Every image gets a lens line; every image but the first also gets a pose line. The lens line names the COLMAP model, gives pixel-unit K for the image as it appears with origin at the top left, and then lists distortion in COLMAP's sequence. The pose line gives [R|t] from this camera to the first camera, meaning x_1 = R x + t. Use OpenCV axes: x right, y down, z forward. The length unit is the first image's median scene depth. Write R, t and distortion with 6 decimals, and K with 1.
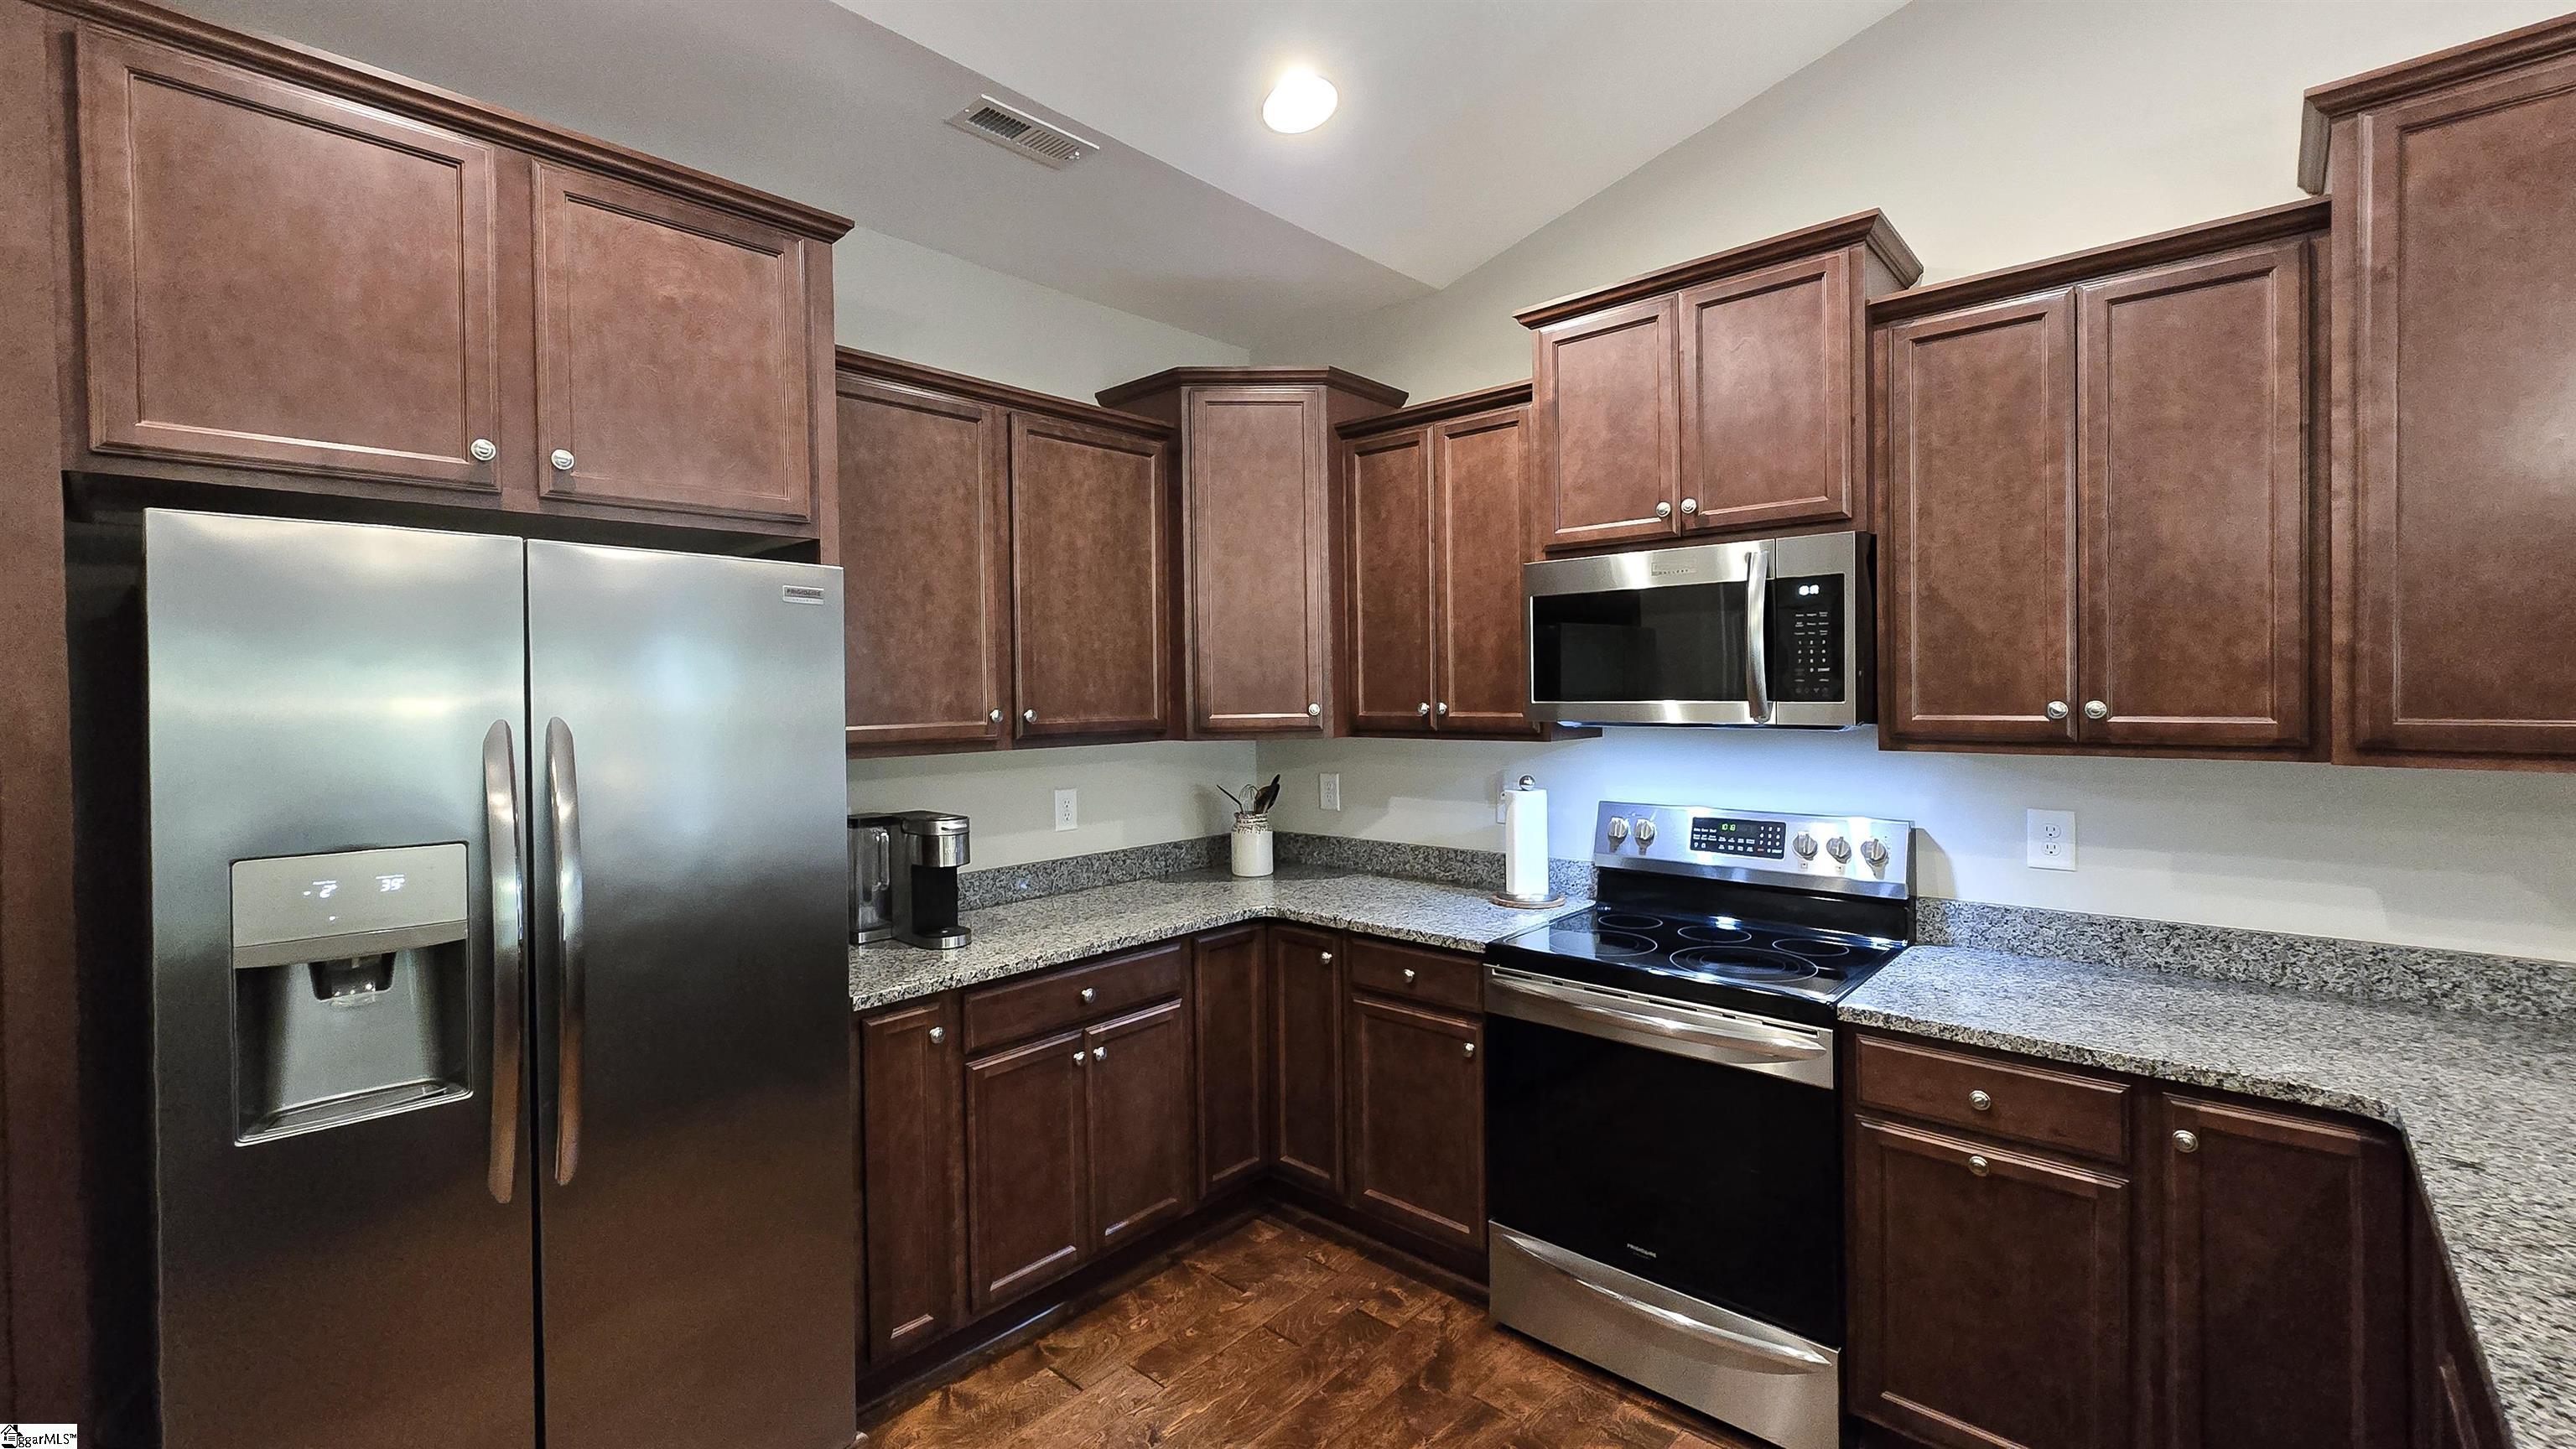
lens RADIAL K [[1061.0, 0, 1289.7], [0, 1061.0, 707.8], [0, 0, 1]] dist [-0.003156, -0.000099]
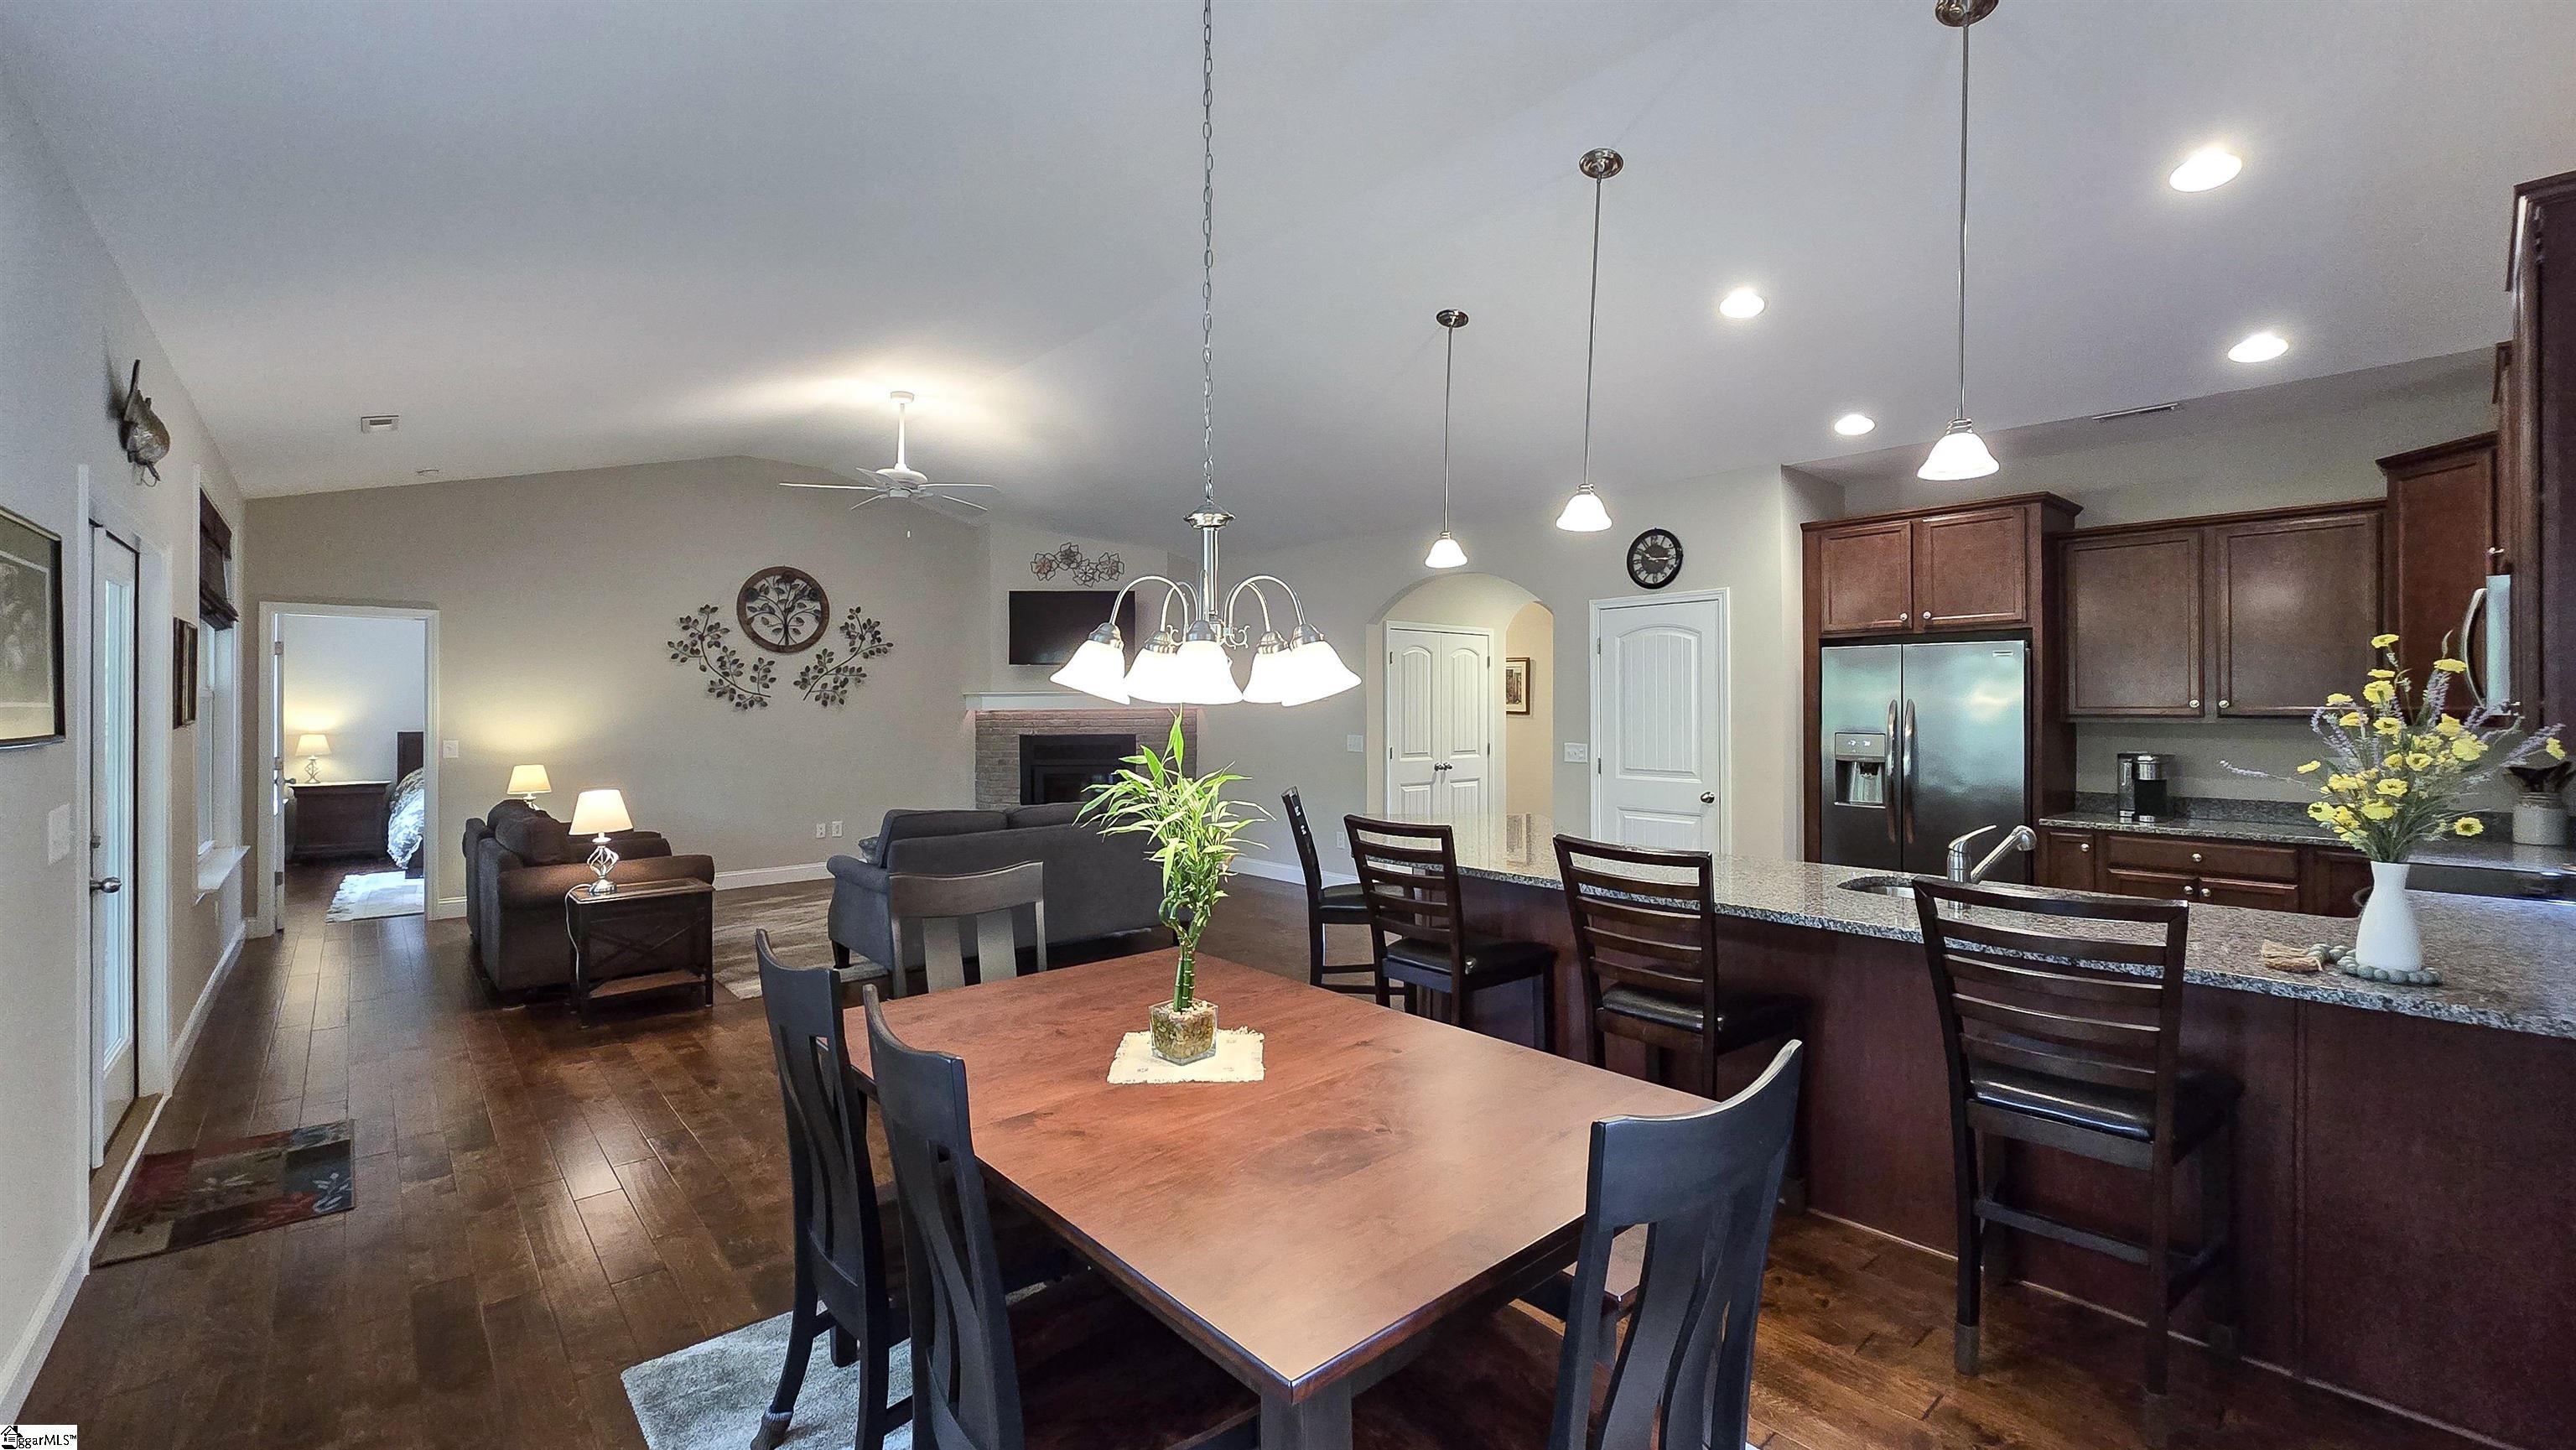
lens RADIAL K [[1061.0, 0, 1289.7], [0, 1061.0, 708.3], [0, 0, 1]] dist [-0.003156, -0.000099]
pose [[-0.108216, 0.014800, -0.994017, 2.709960], [-0.014836, 0.999754, 0.016500, 0.013959], [0.994017, 0.016533, -0.107970, -0.535993]]
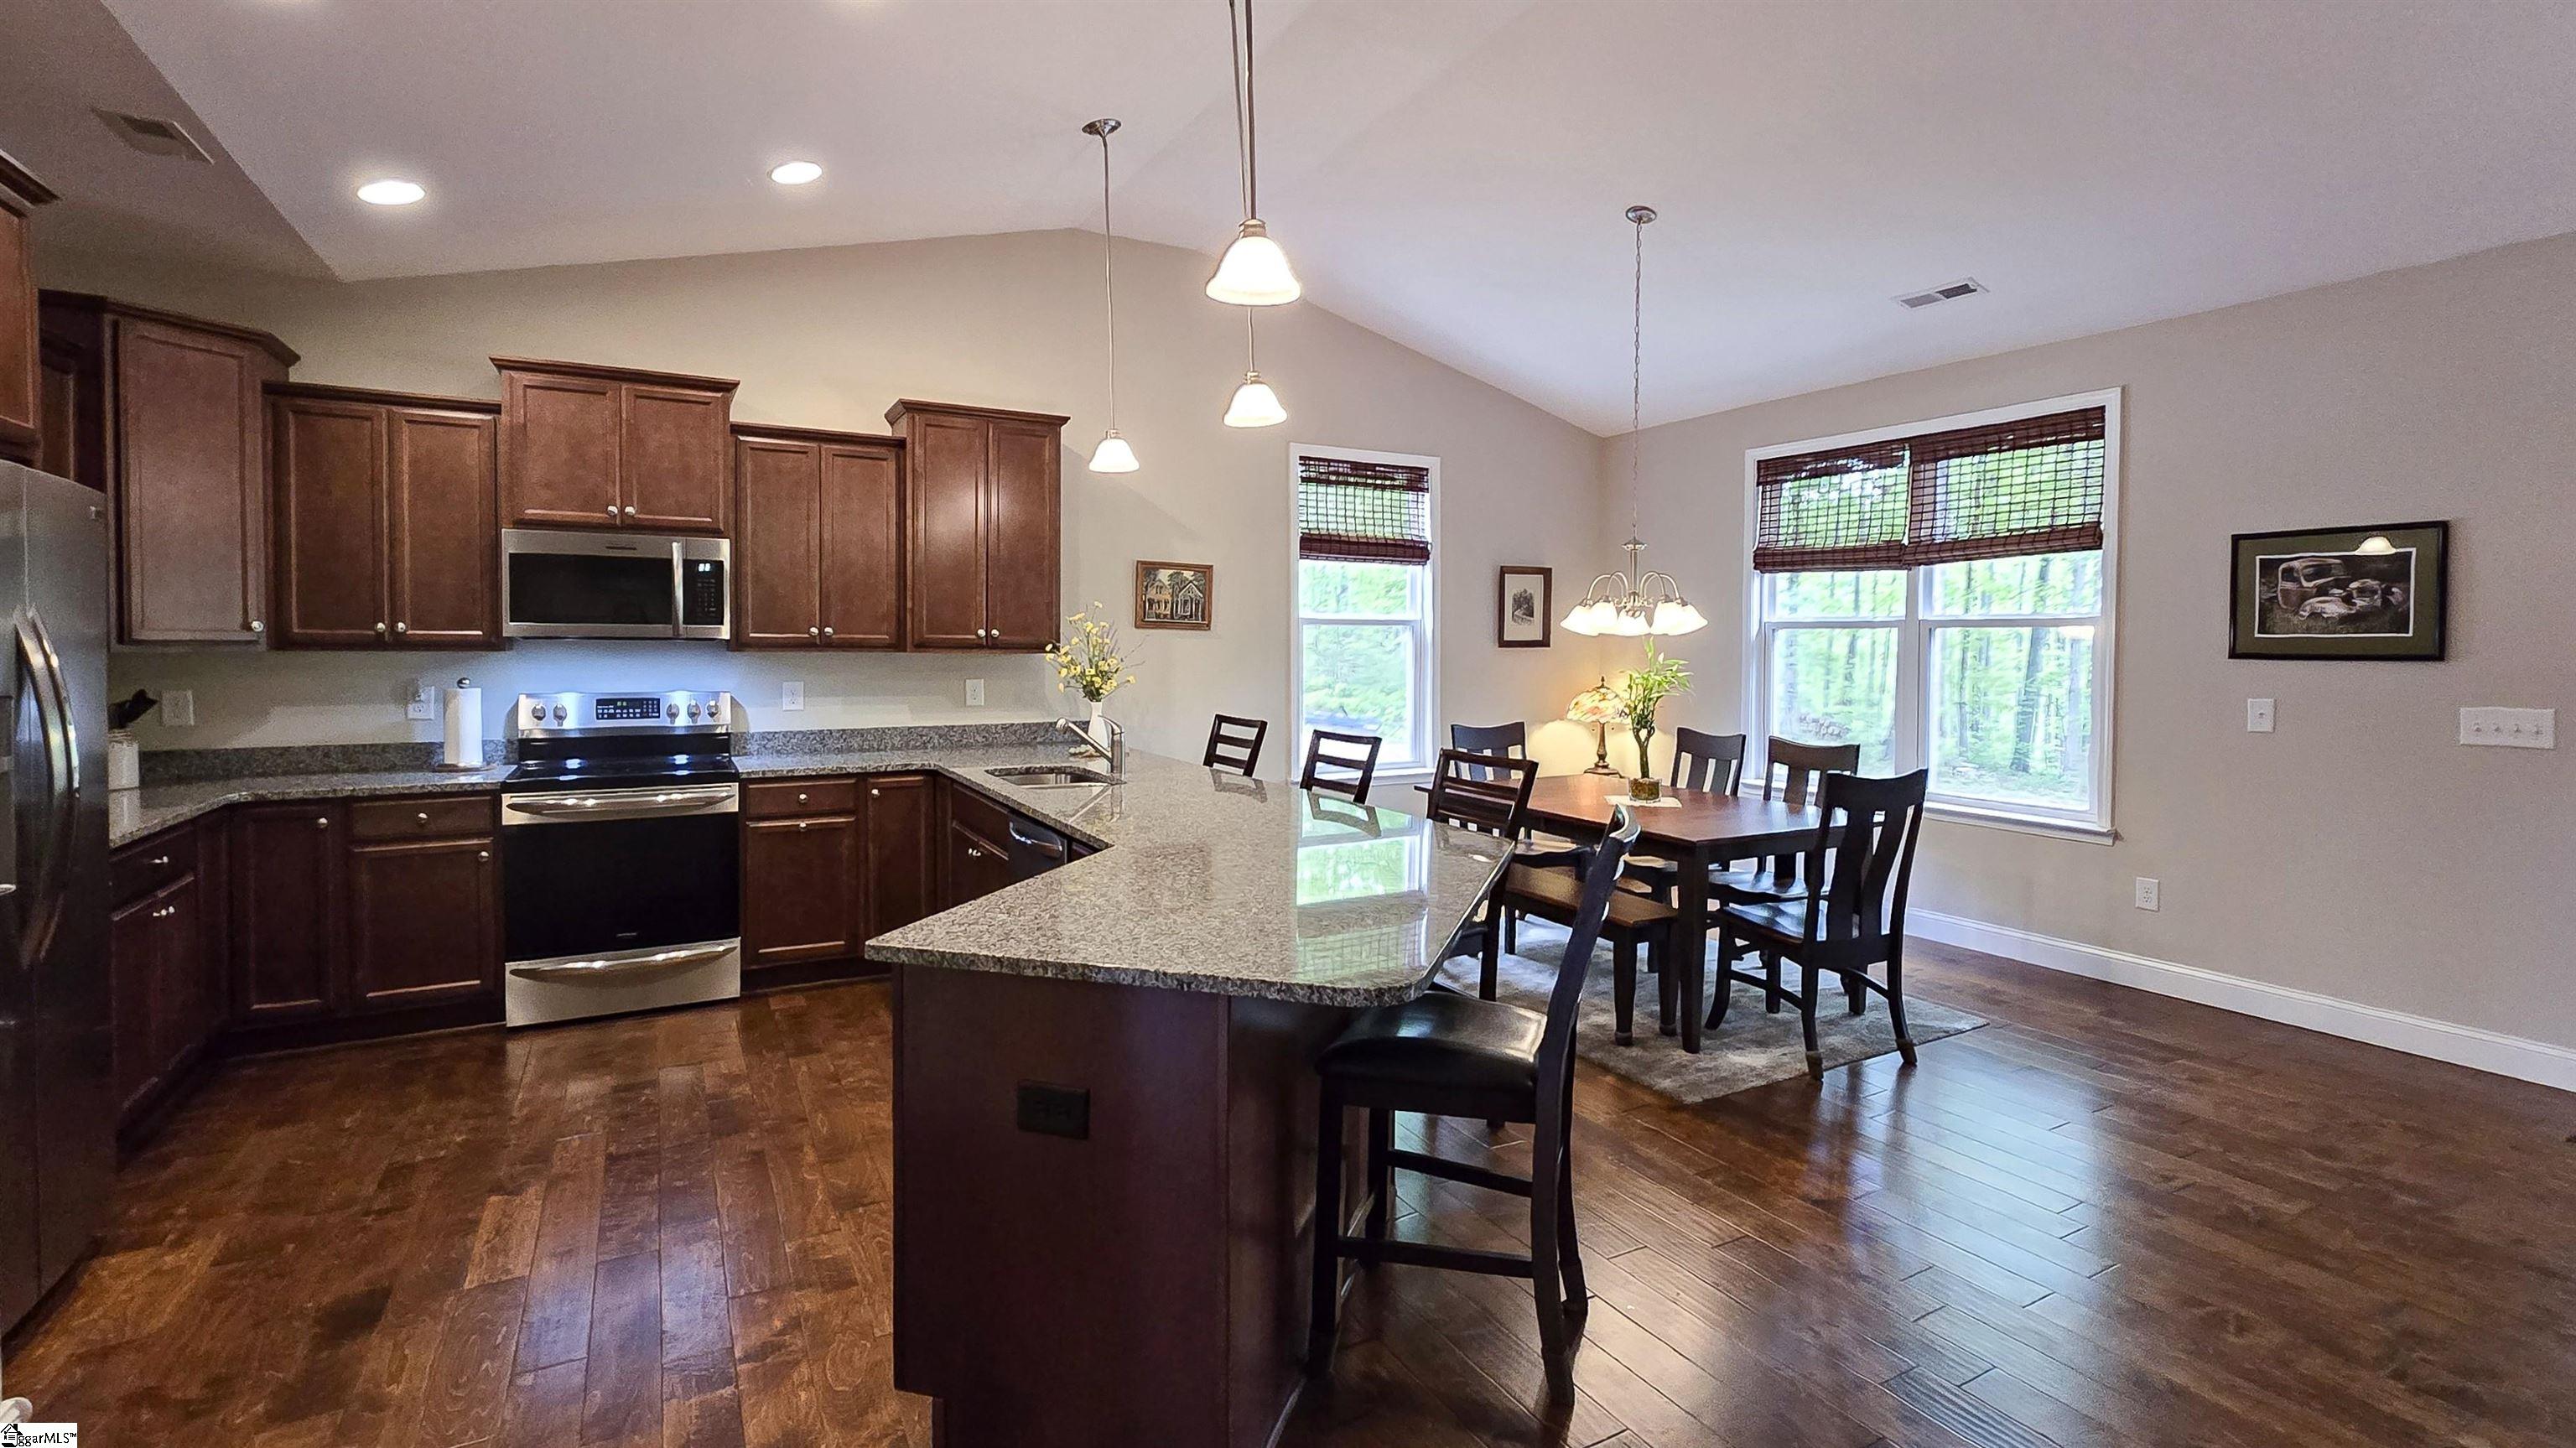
lens RADIAL K [[1145.3, 0, 1295.1], [0, 1145.3, 630.3], [0, 0, 1]] dist [-0.001837, -0.000153]
pose [[0.313806, 0.029244, 0.949037, -1.116114], [0.007197, 0.999424, -0.033176, 0.077422], [-0.949460, 0.017241, 0.313414, -0.644206]]
